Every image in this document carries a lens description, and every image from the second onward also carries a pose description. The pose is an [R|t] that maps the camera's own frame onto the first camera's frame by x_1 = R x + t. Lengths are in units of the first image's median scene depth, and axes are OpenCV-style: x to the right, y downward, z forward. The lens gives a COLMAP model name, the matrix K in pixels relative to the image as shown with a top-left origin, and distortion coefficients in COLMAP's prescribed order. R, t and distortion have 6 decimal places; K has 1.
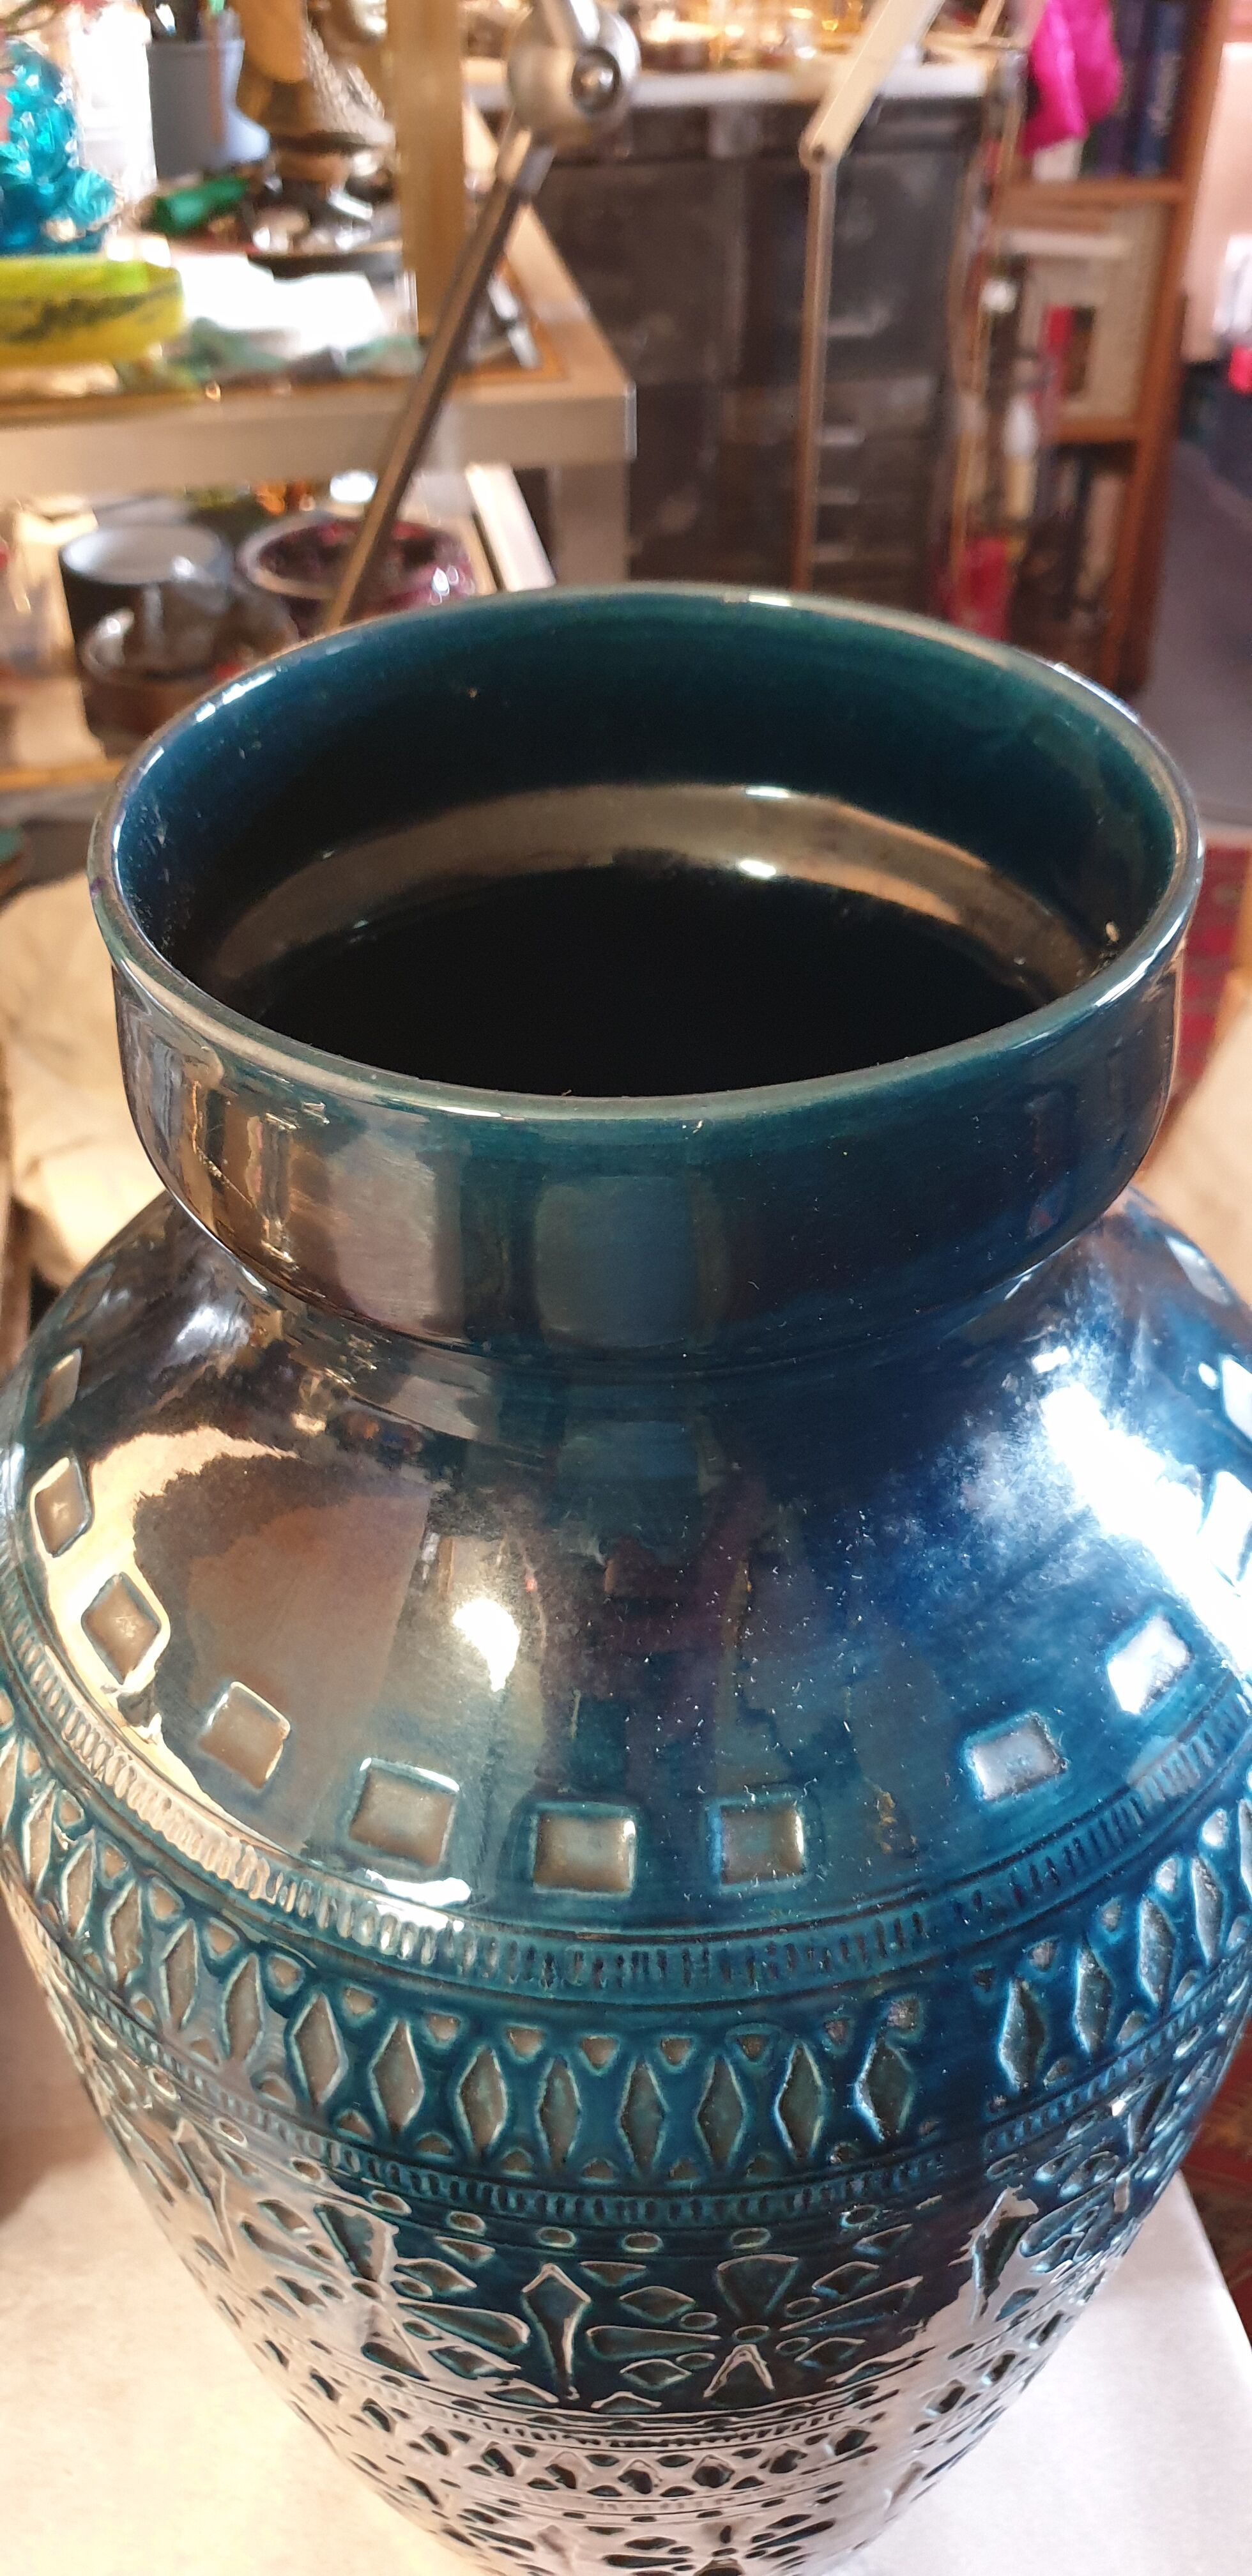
lens RADIAL K [[1882.9, 0, 617.8], [0, 1882.9, 1330.9], [0, 0, 1]] dist [-0.051735, 0.118428]
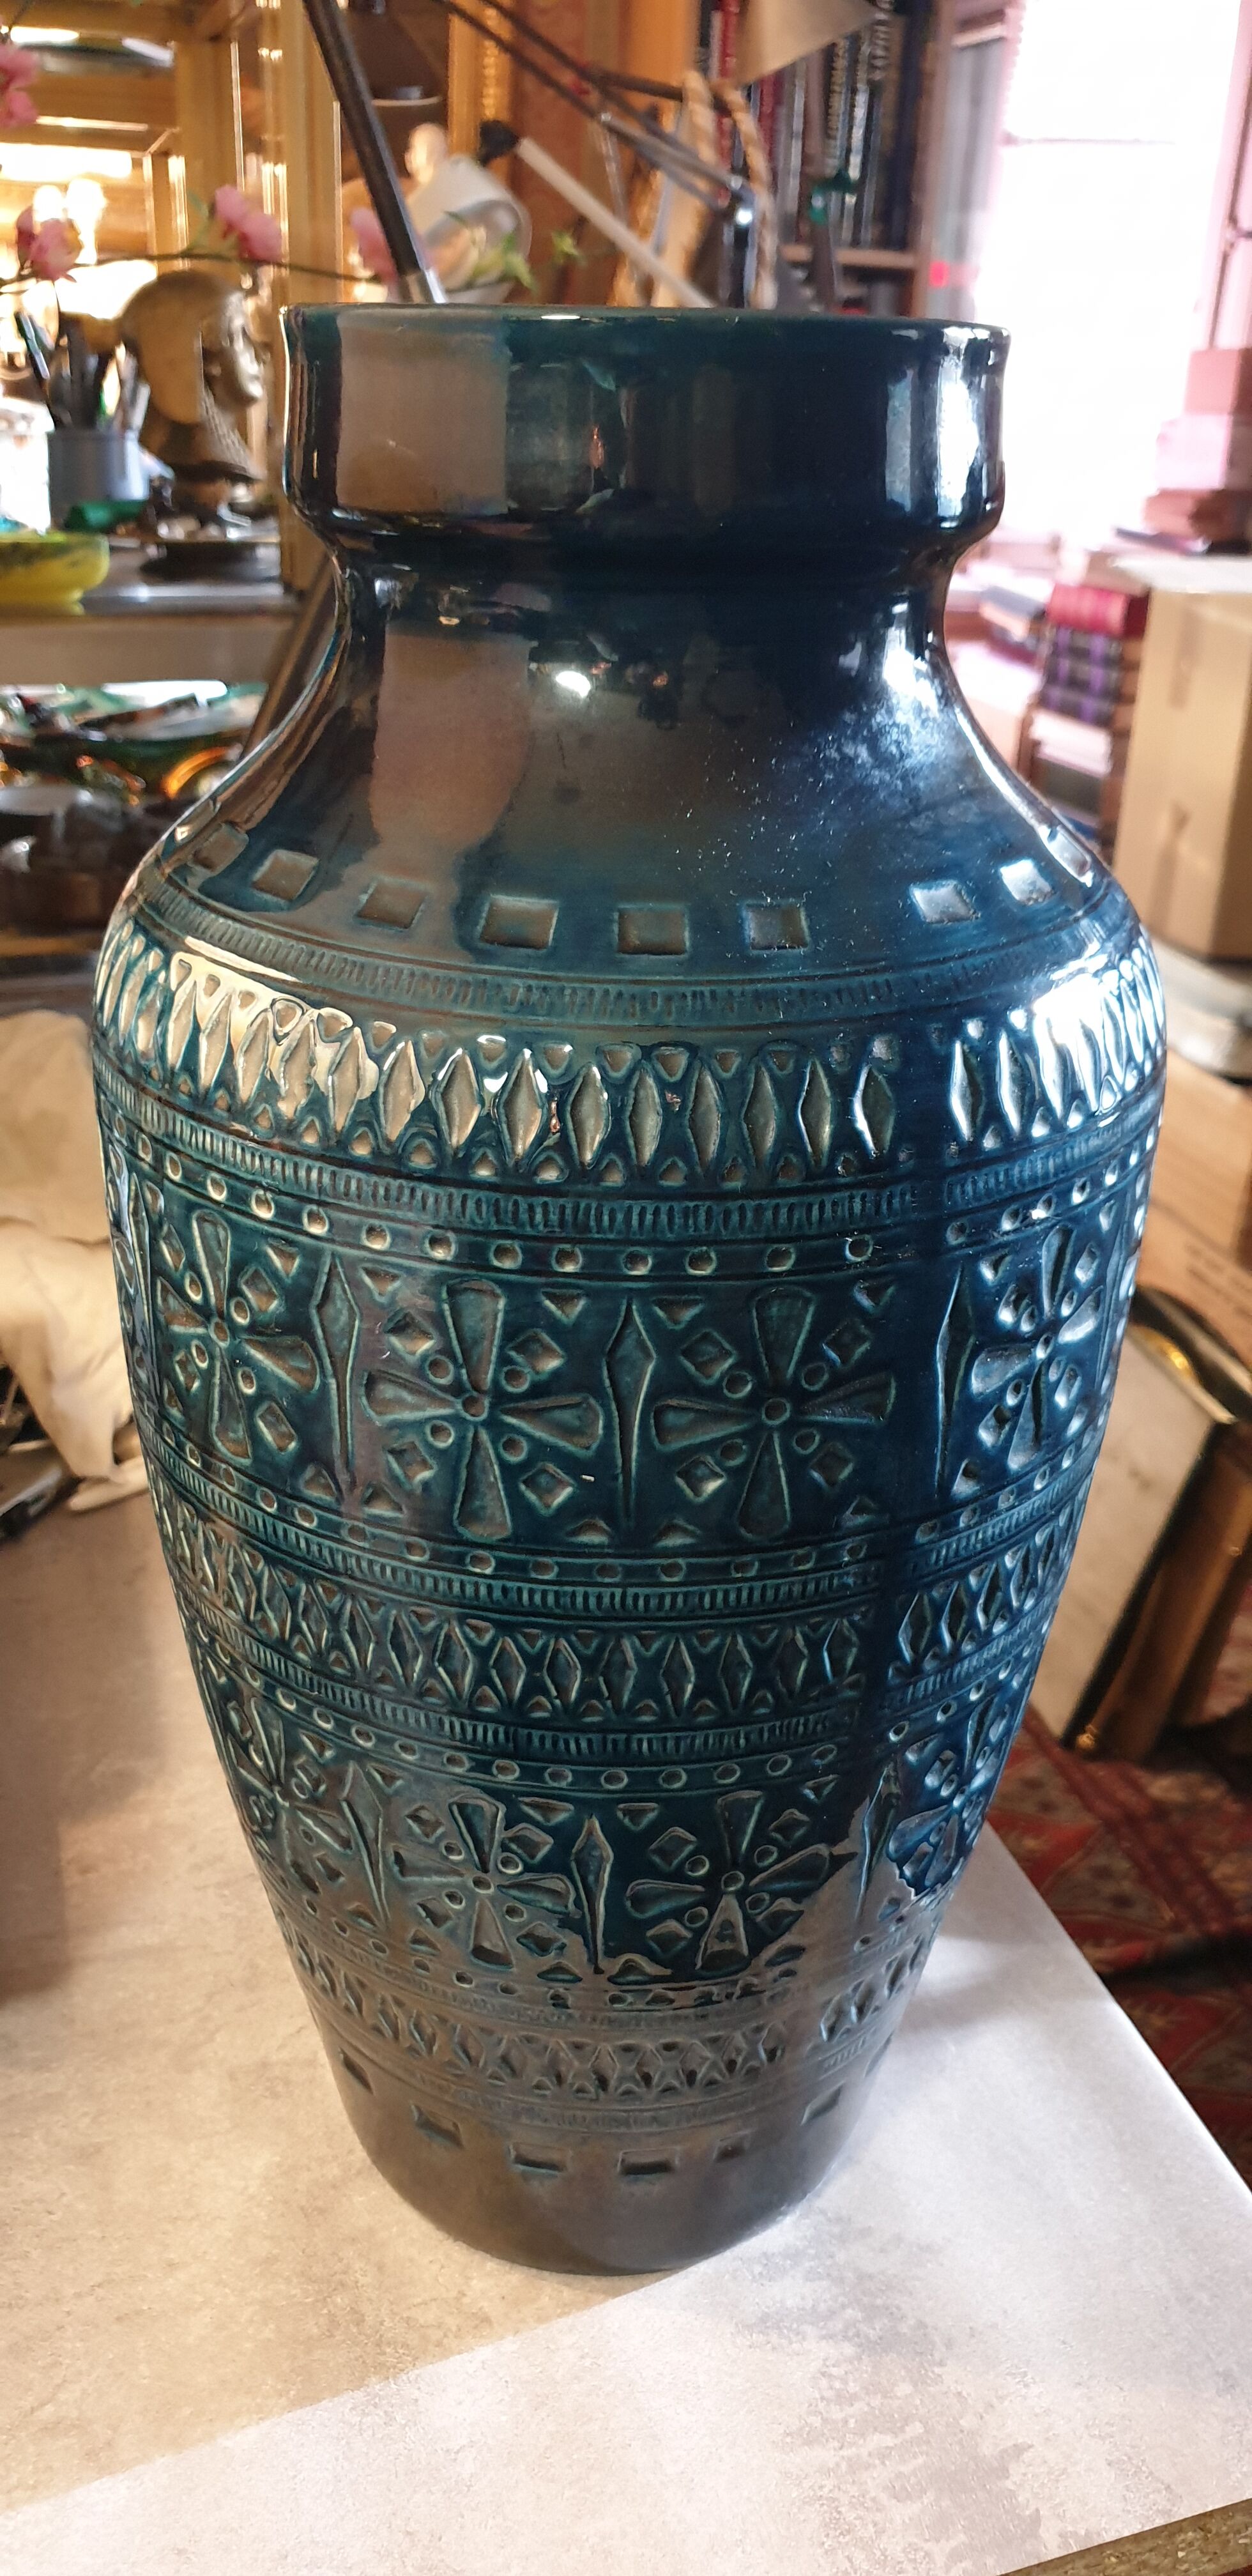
lens RADIAL K [[1882.9, 0, 617.8], [0, 1882.9, 1330.9], [0, 0, 1]] dist [-0.051735, 0.118428]
pose [[0.993917, -0.018853, 0.108503, -0.198862], [0.042464, 0.974659, -0.219629, 0.861119], [-0.101613, 0.222900, 0.969531, -0.288660]]
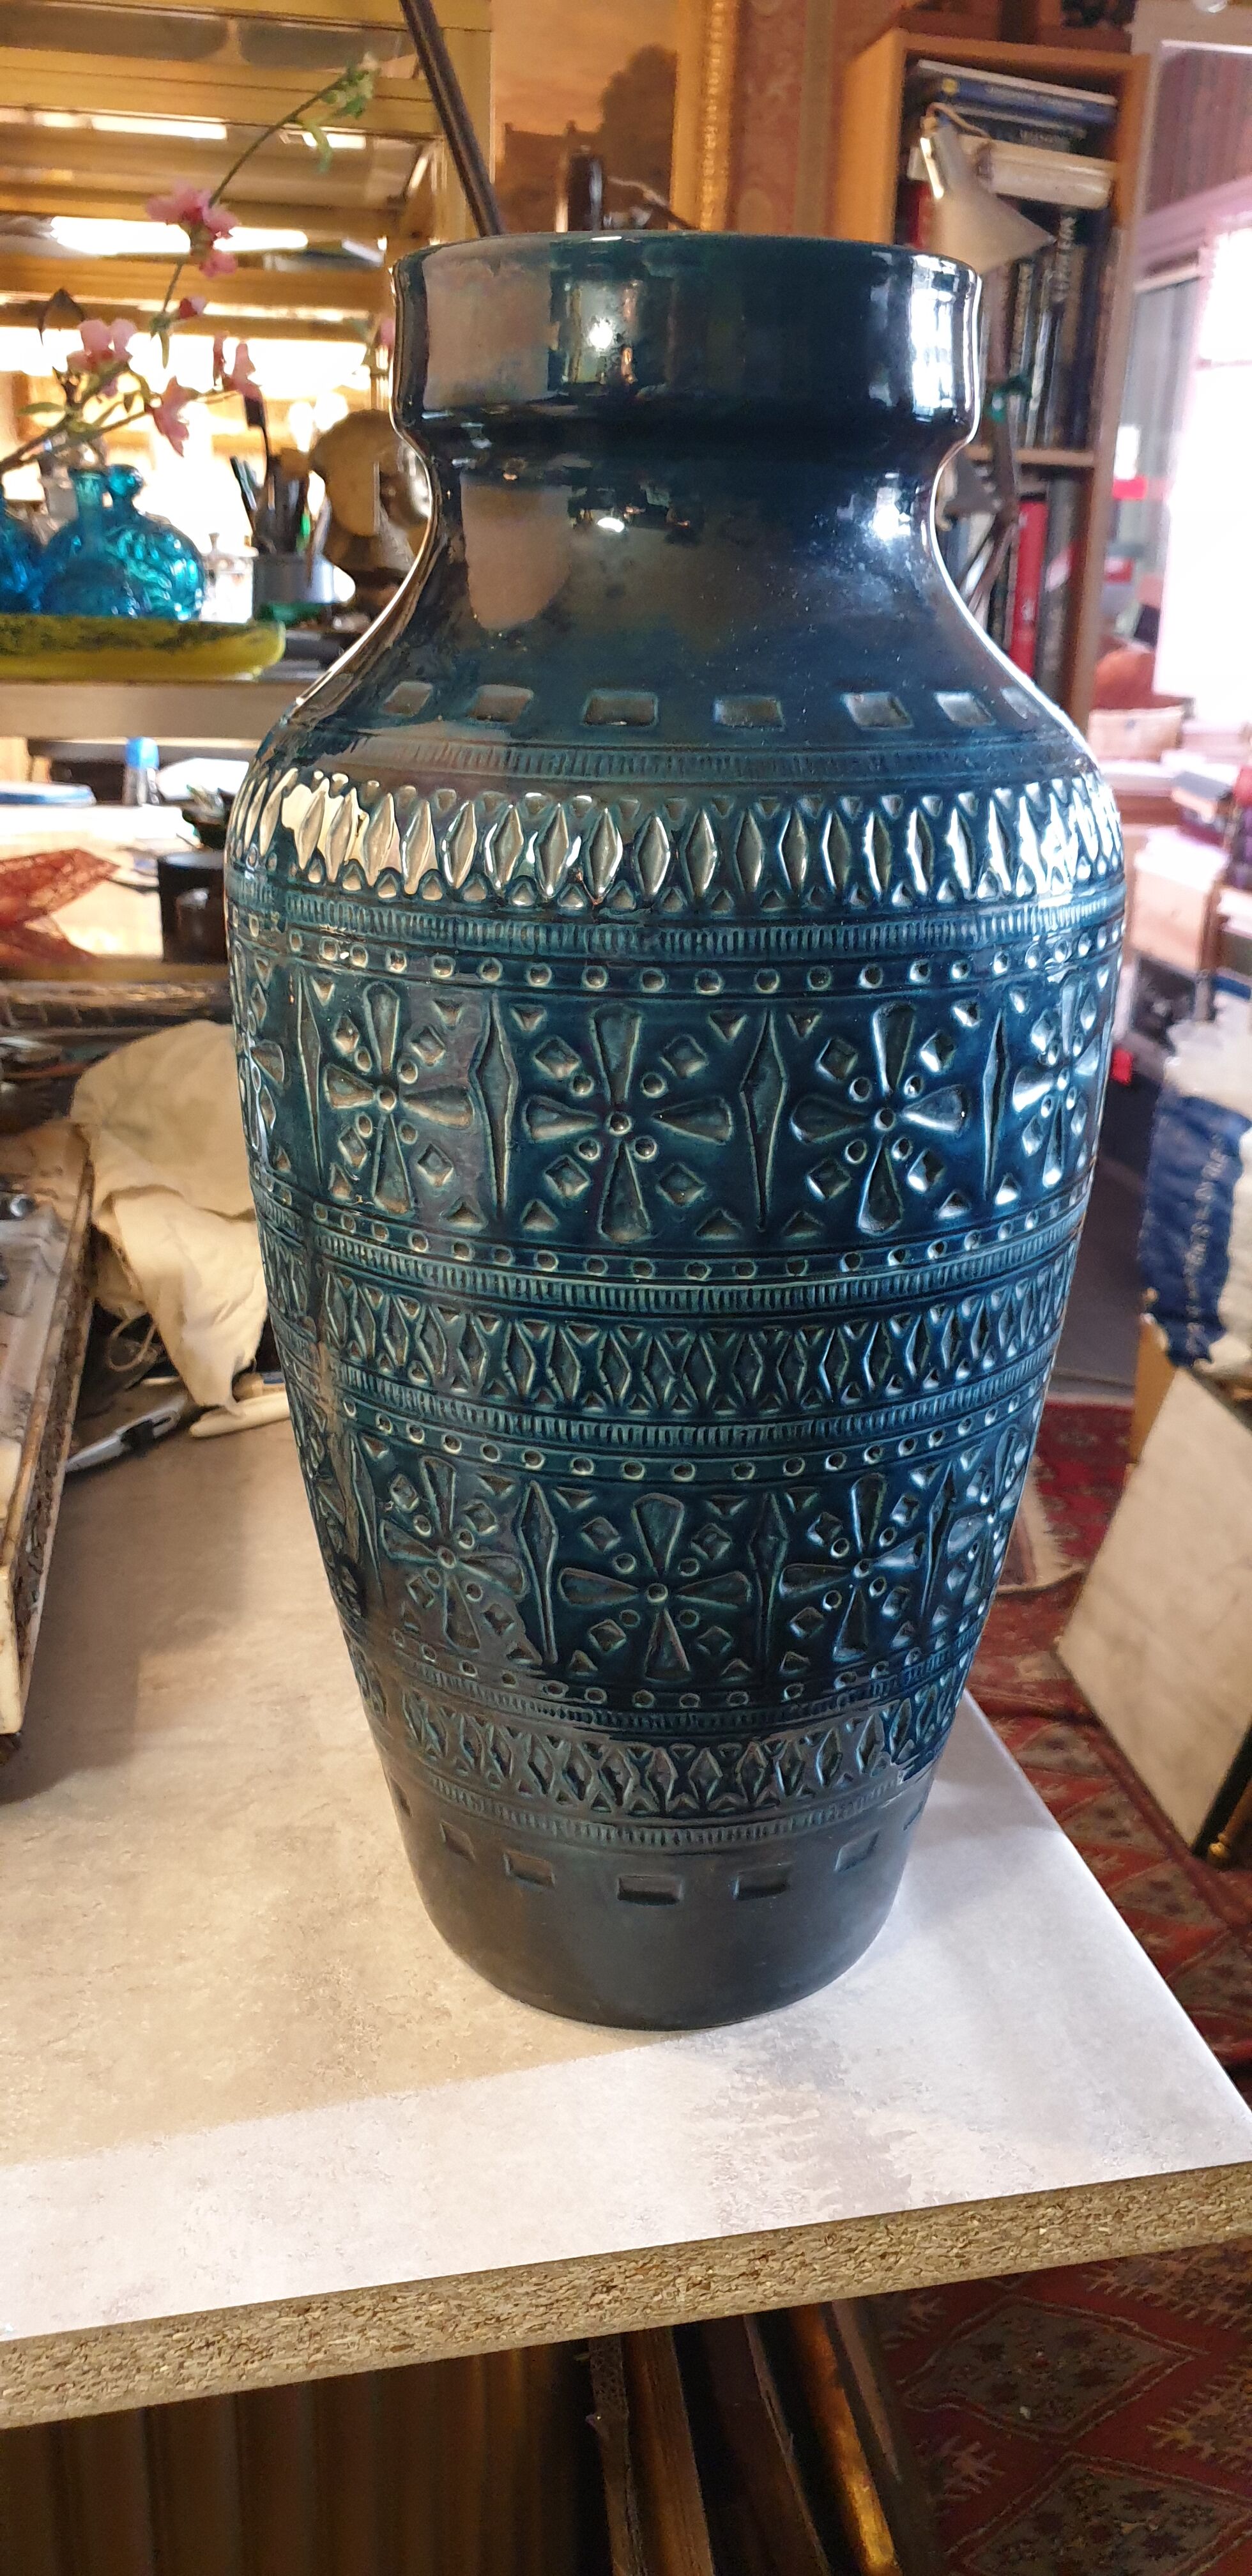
lens RADIAL K [[1810.7, 0, 626.0], [0, 1810.7, 1288.0], [0, 0, 1]] dist [-0.000996, 0.060711]
pose [[0.999583, 0.022878, 0.017600, 0.035200], [-0.016234, 0.949763, -0.312548, 1.331409], [-0.023867, 0.312132, 0.949739, -0.469871]]
